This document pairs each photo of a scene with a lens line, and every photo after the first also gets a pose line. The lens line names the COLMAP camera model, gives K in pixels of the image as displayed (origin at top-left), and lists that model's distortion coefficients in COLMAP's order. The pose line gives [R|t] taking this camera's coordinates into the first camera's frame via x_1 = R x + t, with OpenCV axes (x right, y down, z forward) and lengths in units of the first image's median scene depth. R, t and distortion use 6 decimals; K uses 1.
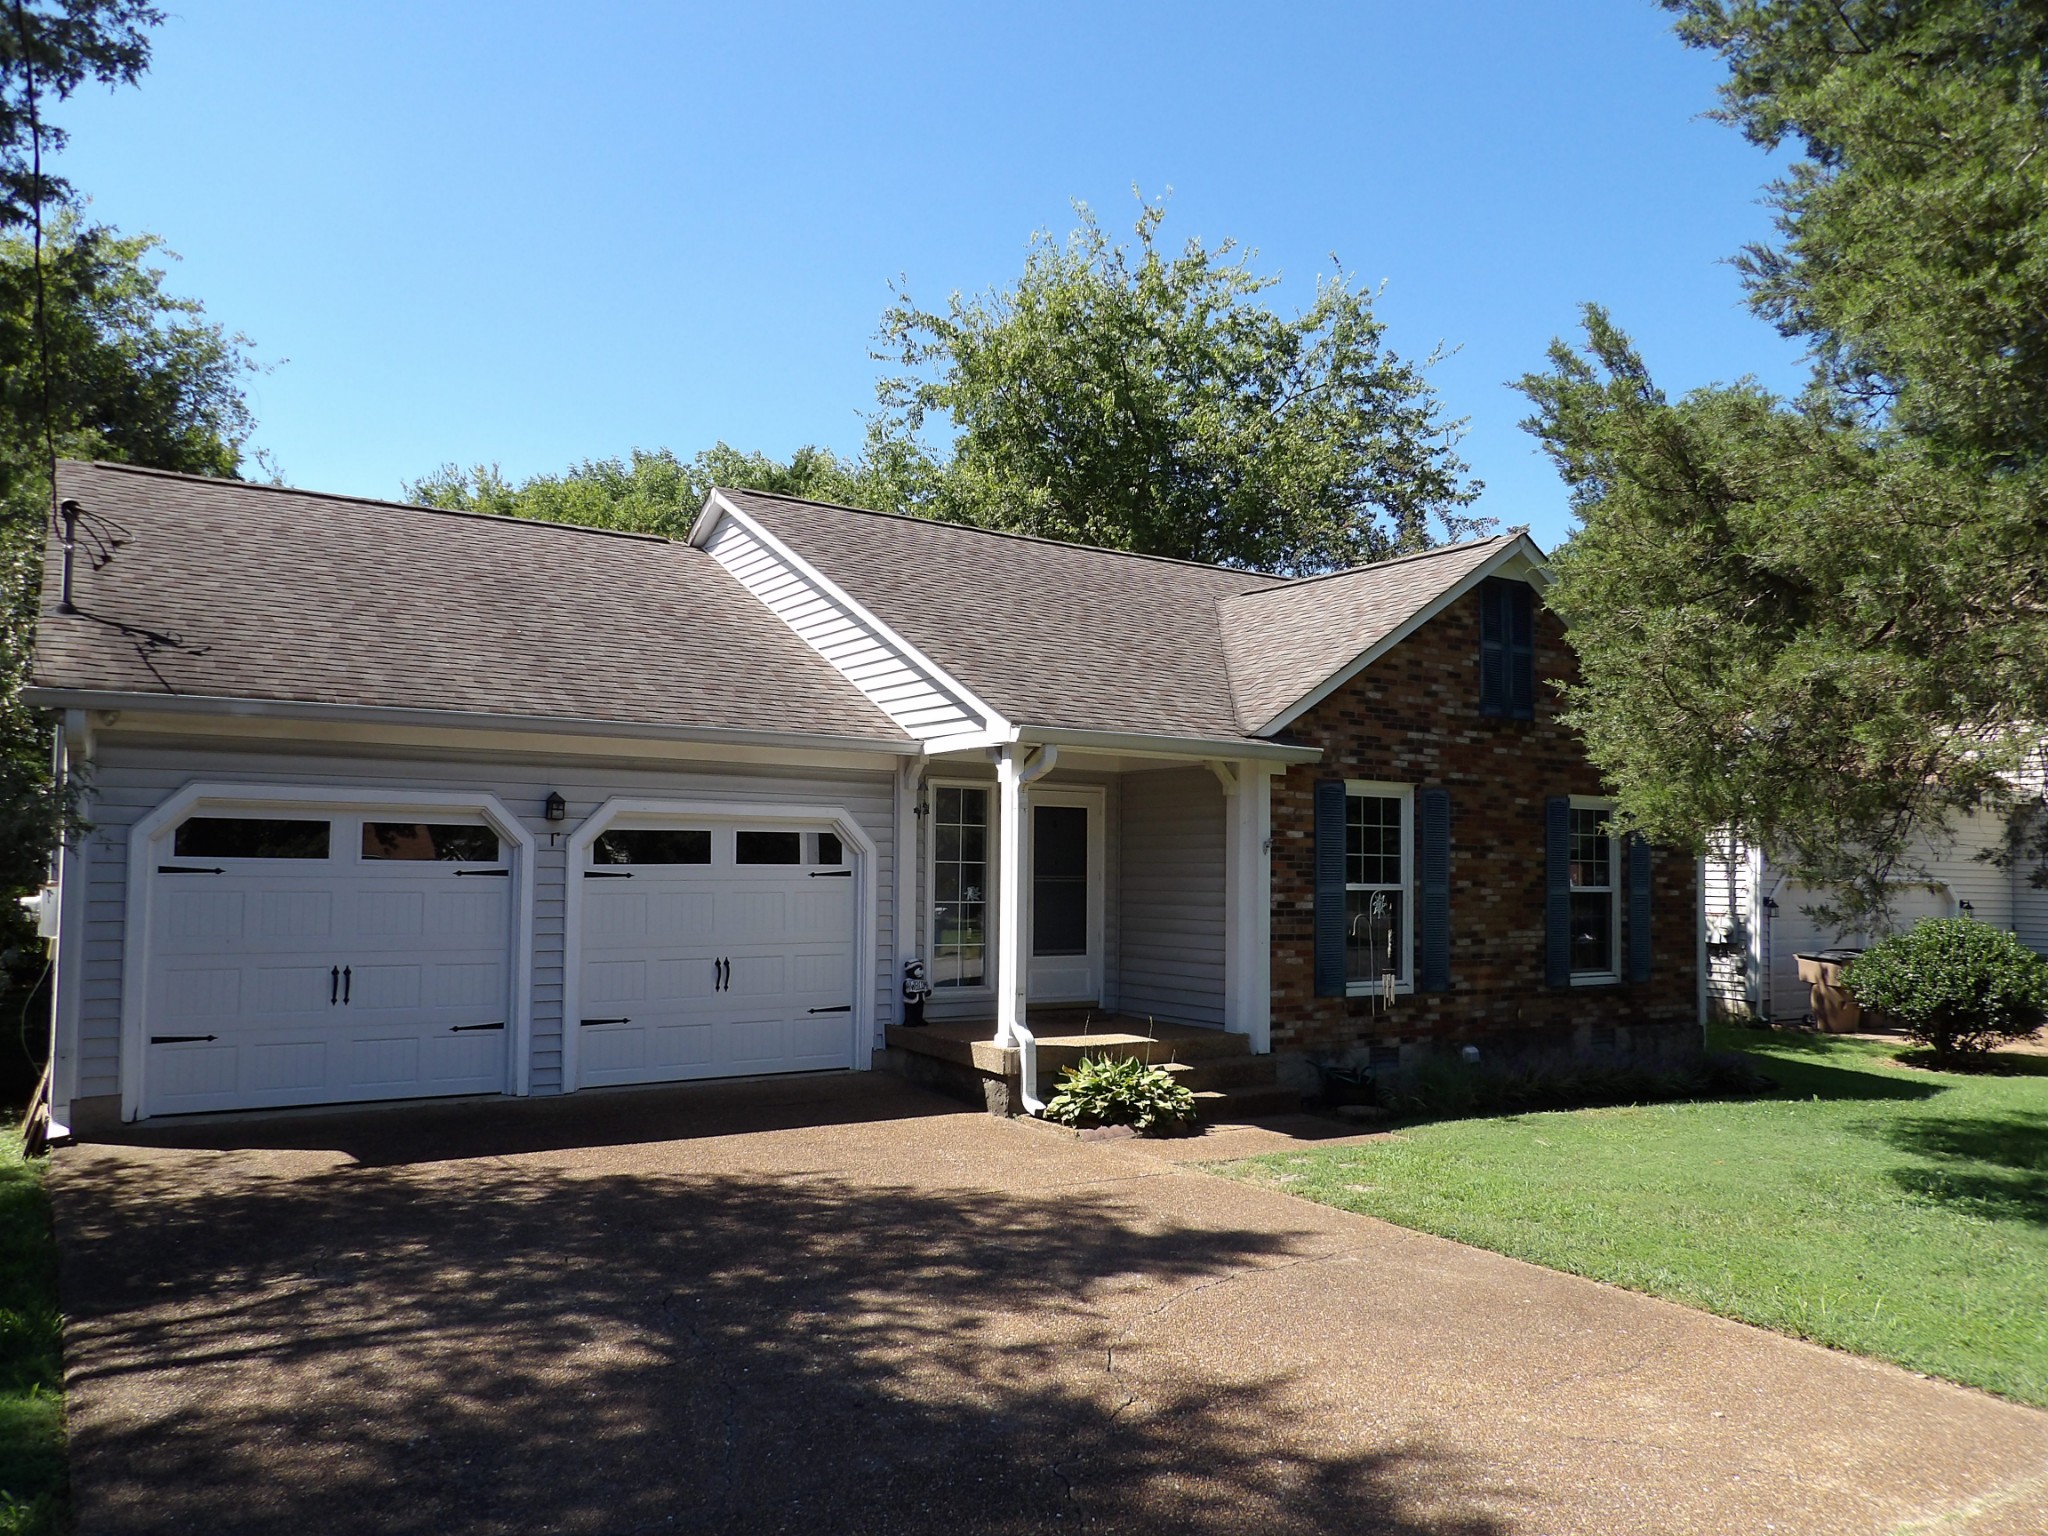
lens RADIAL K [[1470.2, 0, 1015.9], [0, 1470.2, 791.9], [0, 0, 1]] dist [-0.024192, 0.008106]
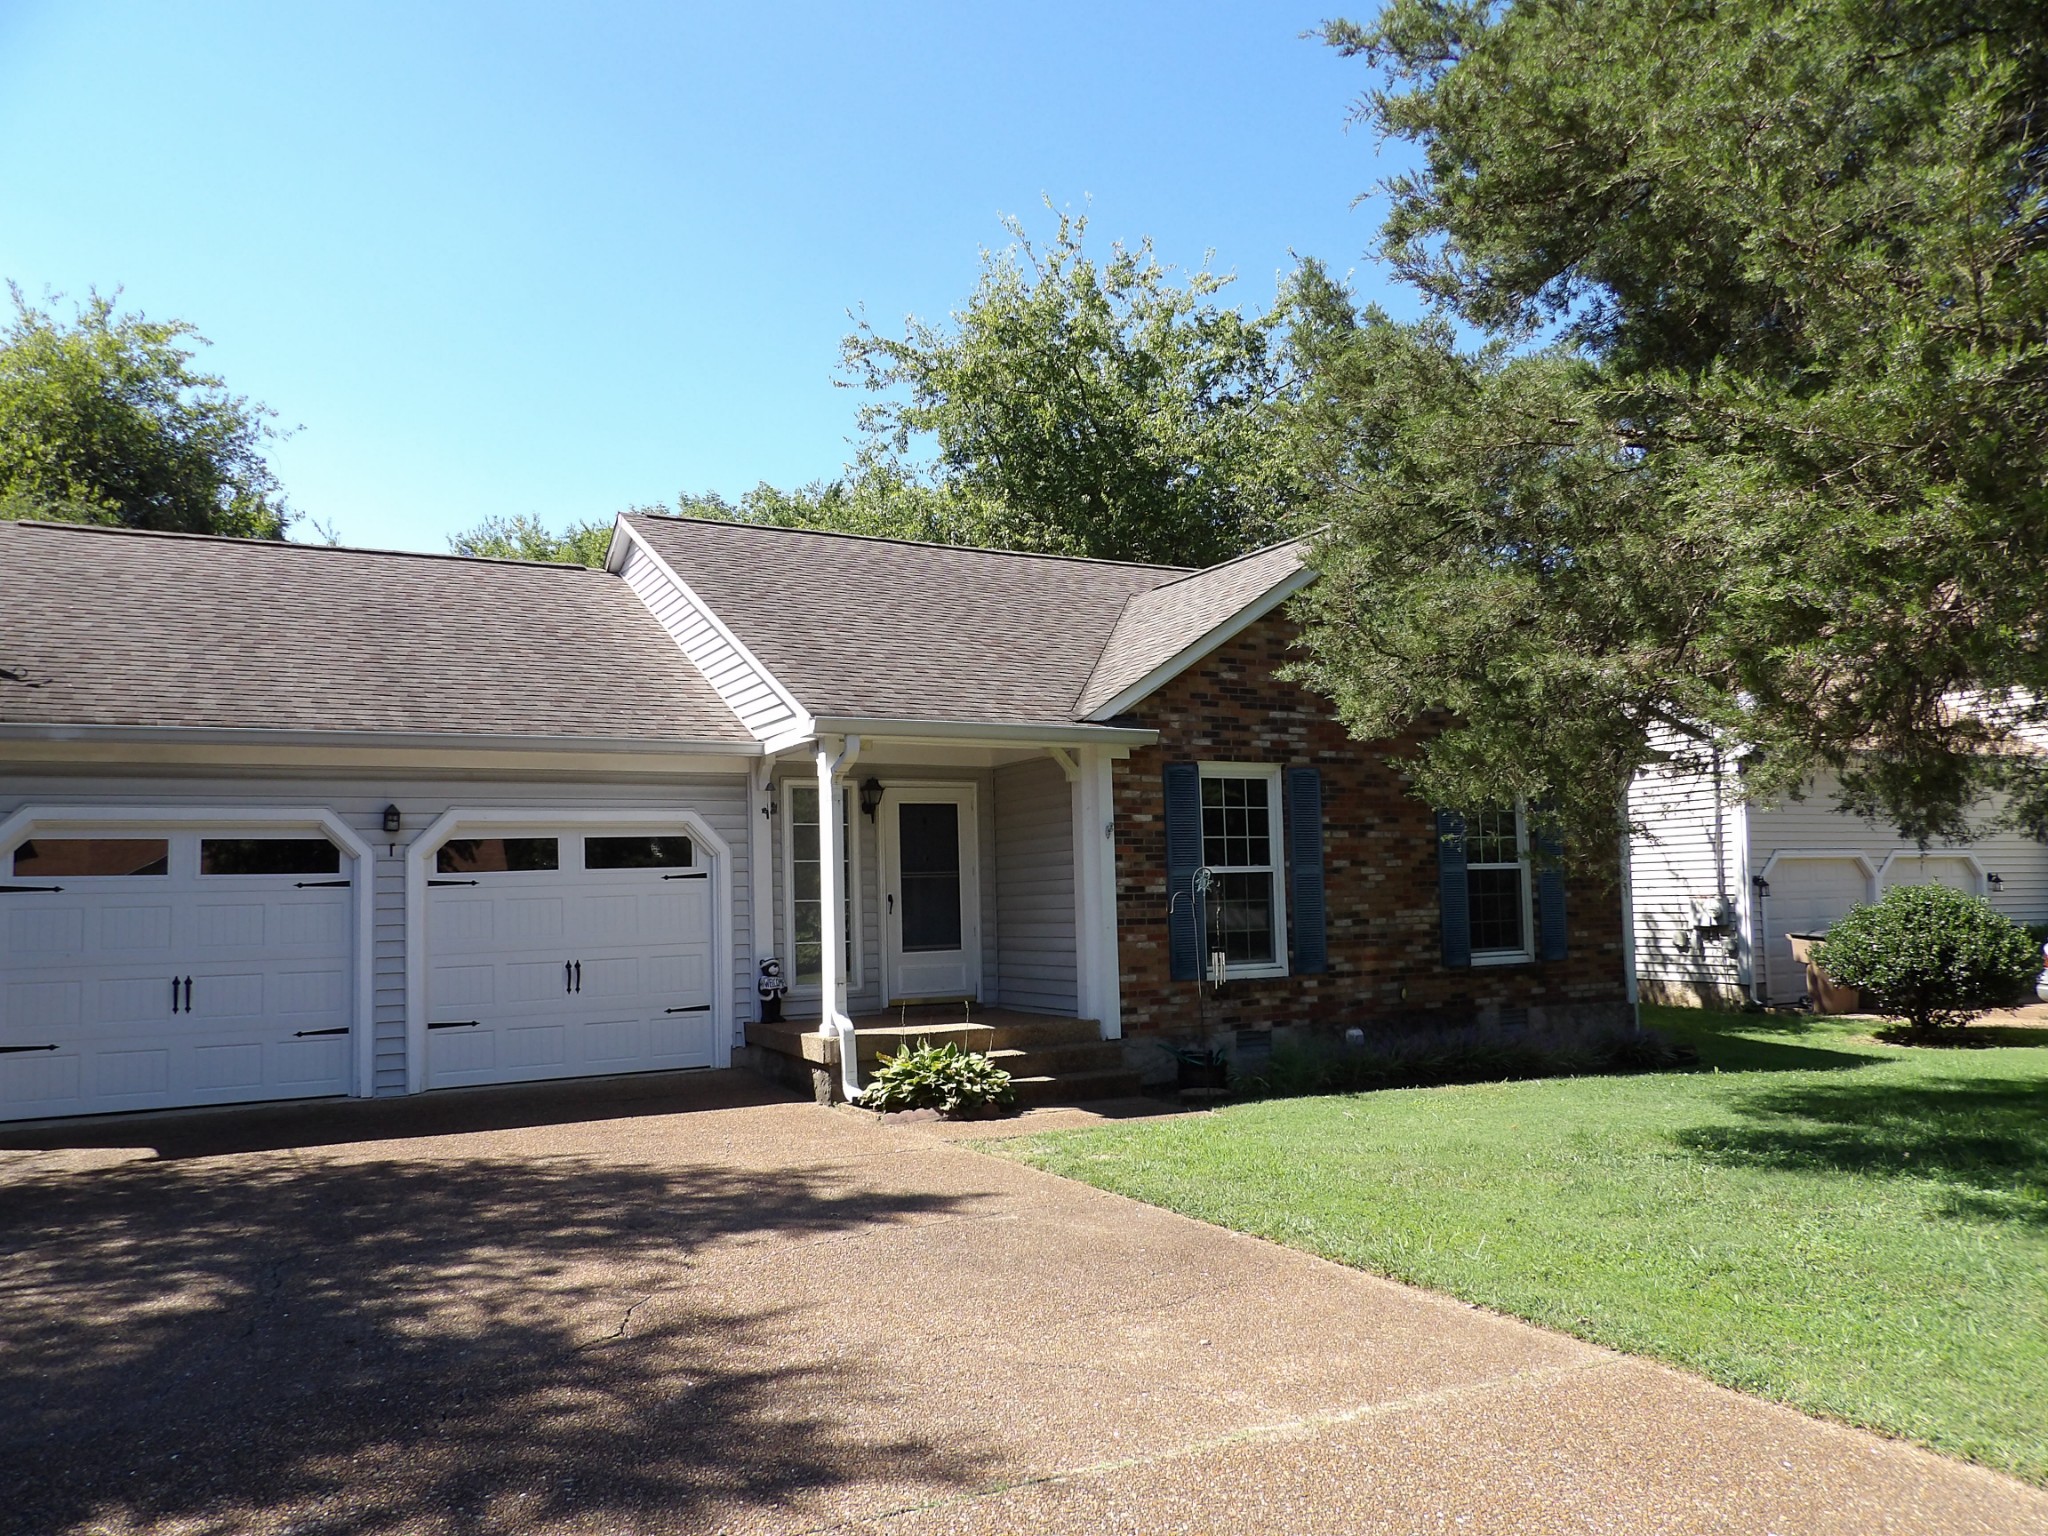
lens RADIAL K [[1478.0, 0, 1016.7], [0, 1478.0, 789.7], [0, 0, 1]] dist [-0.036356, 0.046884]
pose [[0.995610, -0.045861, -0.081590, 0.176283], [0.043950, 0.998719, -0.025063, 0.029230], [0.082634, 0.021367, 0.996351, -0.003579]]
